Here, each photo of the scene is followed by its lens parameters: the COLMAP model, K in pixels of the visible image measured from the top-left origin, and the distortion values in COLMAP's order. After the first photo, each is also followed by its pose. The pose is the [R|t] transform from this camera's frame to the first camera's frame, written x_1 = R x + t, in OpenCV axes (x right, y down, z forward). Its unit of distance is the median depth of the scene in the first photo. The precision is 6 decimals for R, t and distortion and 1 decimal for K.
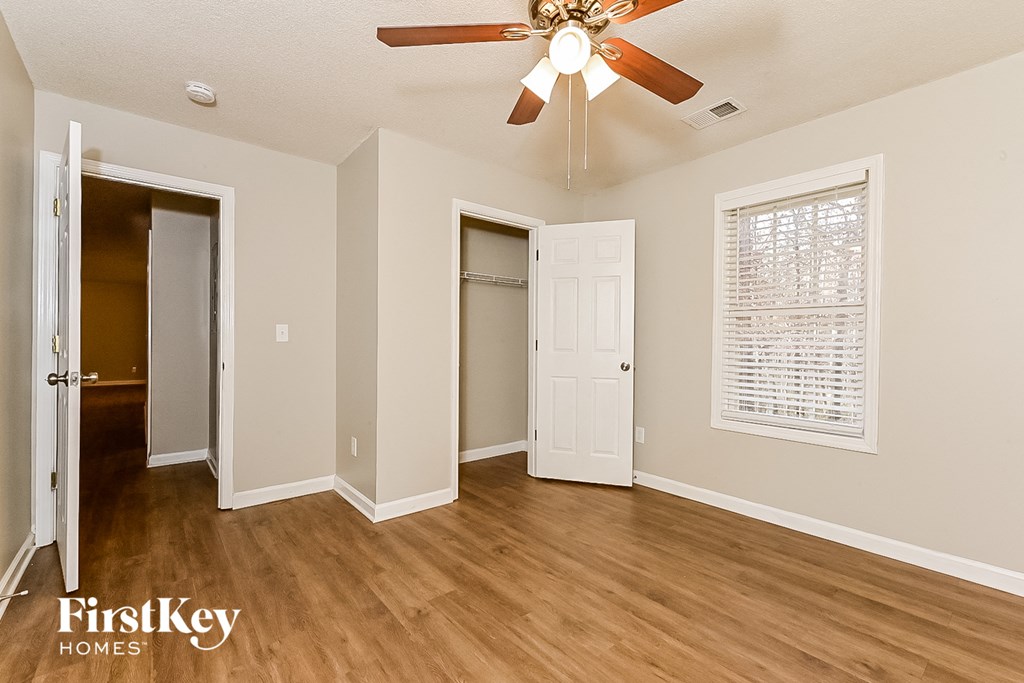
lens RADIAL K [[461.9, 0, 513.6], [0, 461.9, 342.2], [0, 0, 1]] dist [0.005549, 0.000052]
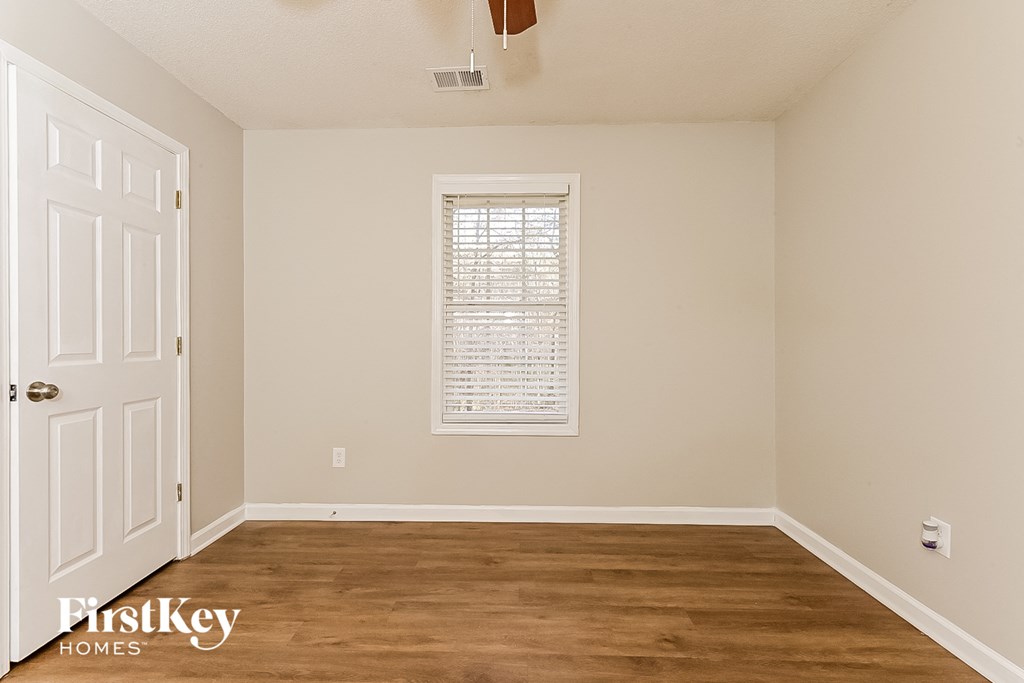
lens RADIAL K [[461.9, 0, 508.3], [0, 461.9, 336.6], [0, 0, 1]] dist [0.005549, 0.000052]
pose [[0.651689, -0.006070, 0.758462, -0.195480], [0.005228, 0.999980, 0.003511, -0.008404], [-0.758469, 0.001678, 0.651707, 0.390737]]
